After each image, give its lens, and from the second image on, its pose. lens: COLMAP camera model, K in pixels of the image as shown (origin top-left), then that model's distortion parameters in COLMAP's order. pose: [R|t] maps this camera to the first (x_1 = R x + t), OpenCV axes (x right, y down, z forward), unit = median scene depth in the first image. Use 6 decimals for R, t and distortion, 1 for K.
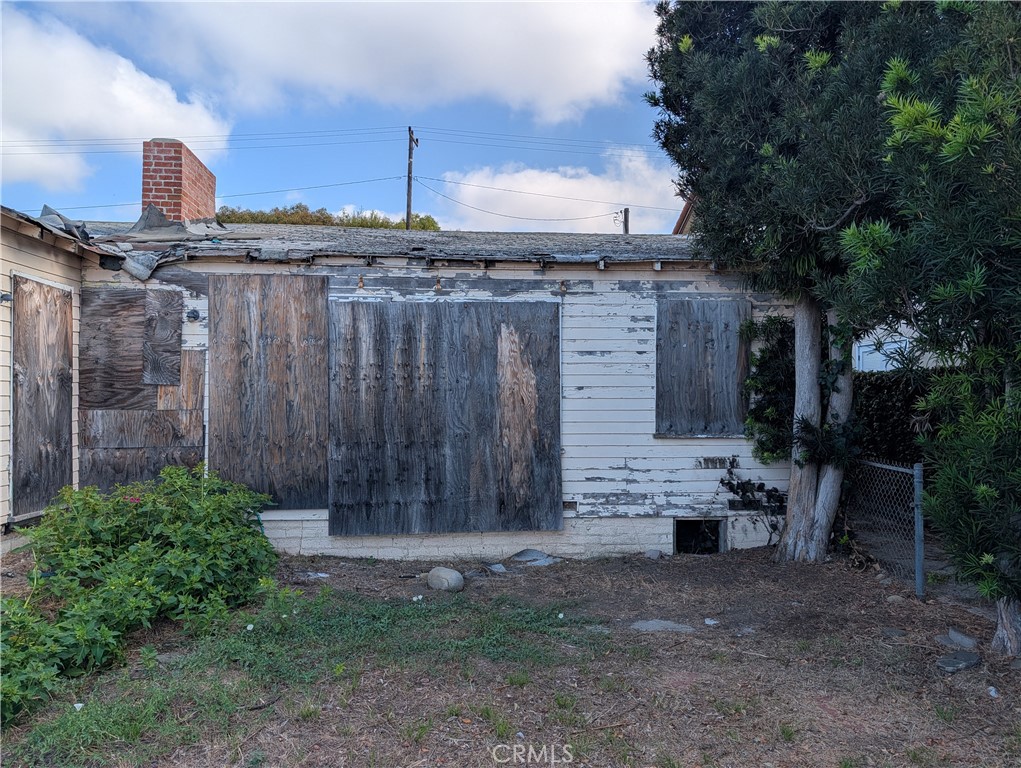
lens RADIAL K [[737.6, 0, 510.5], [0, 737.6, 384.0], [0, 0, 1]] dist [0.048856, -0.054235]
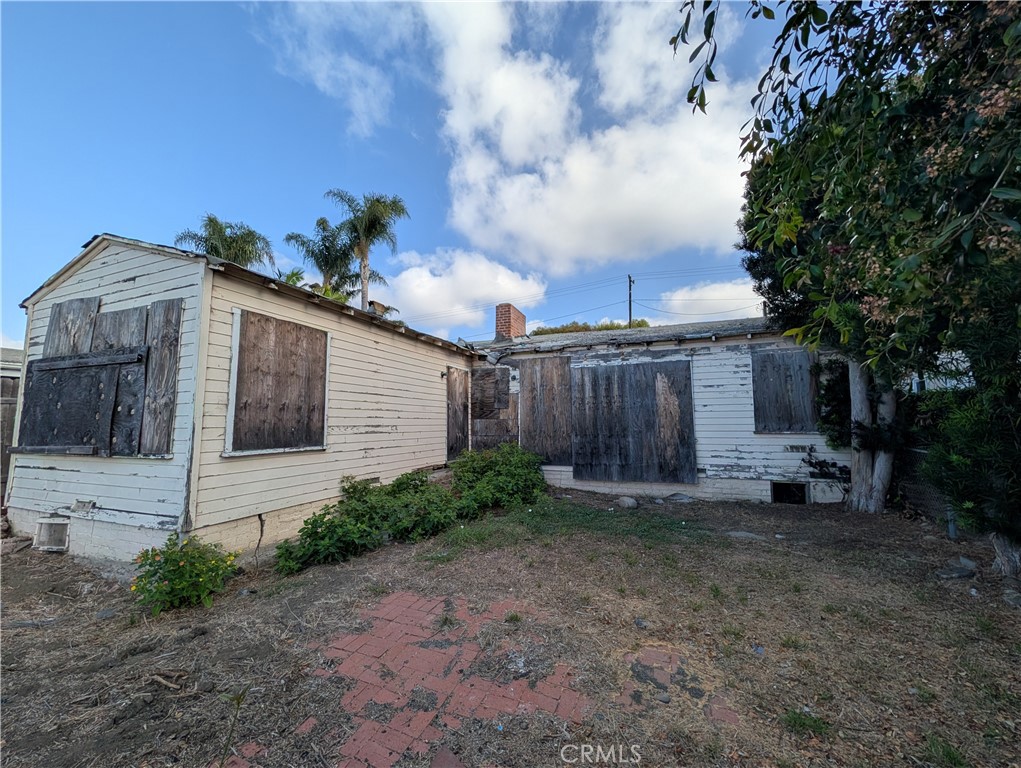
lens RADIAL K [[391.4, 0, 510.5], [0, 391.4, 384.0], [0, 0, 1]] dist [0.000088, 0.000053]
pose [[0.899339, -0.048400, -0.434565, 0.087745], [0.016764, 0.996941, -0.076341, 0.018176], [0.436931, 0.061371, 0.897399, -0.085261]]
